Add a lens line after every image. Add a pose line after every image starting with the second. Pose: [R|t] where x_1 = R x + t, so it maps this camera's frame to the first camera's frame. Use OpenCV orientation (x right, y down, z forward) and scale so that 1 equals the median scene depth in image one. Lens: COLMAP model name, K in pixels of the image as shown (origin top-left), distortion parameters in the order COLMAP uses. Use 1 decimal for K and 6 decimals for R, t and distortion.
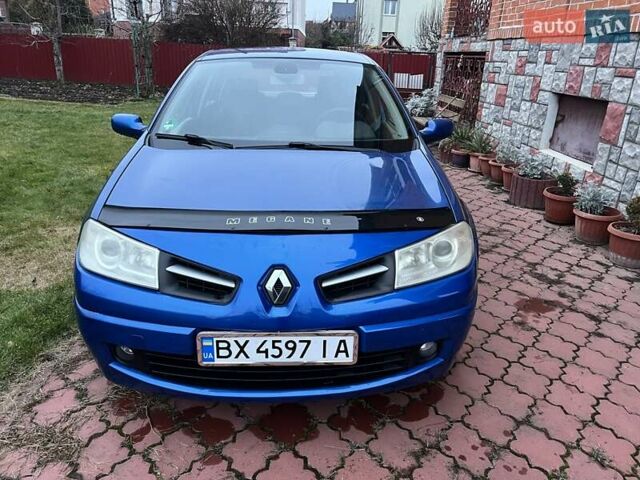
lens RADIAL K [[480.8, 0, 320.9], [0, 480.8, 240.2], [0, 0, 1]] dist [0.040706, -0.041064]
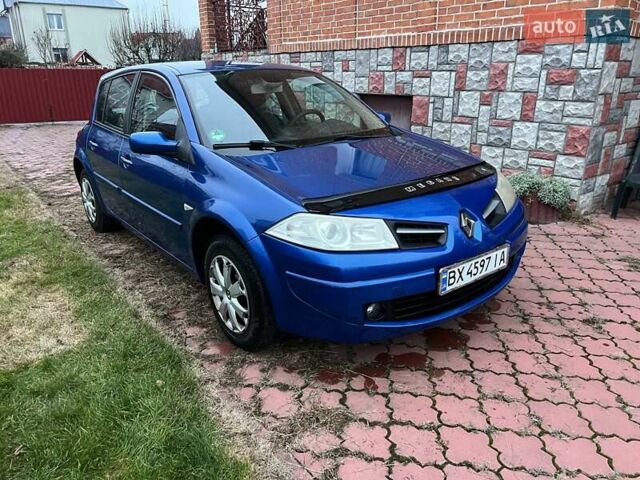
lens RADIAL K [[480.8, 0, 322.4], [0, 480.8, 240.0], [0, 0, 1]] dist [0.040706, -0.041064]
pose [[0.809346, -0.224535, 0.542718, -1.018869], [0.239804, 0.969840, 0.043630, -0.018758], [-0.536146, 0.094835, 0.838781, 0.049319]]
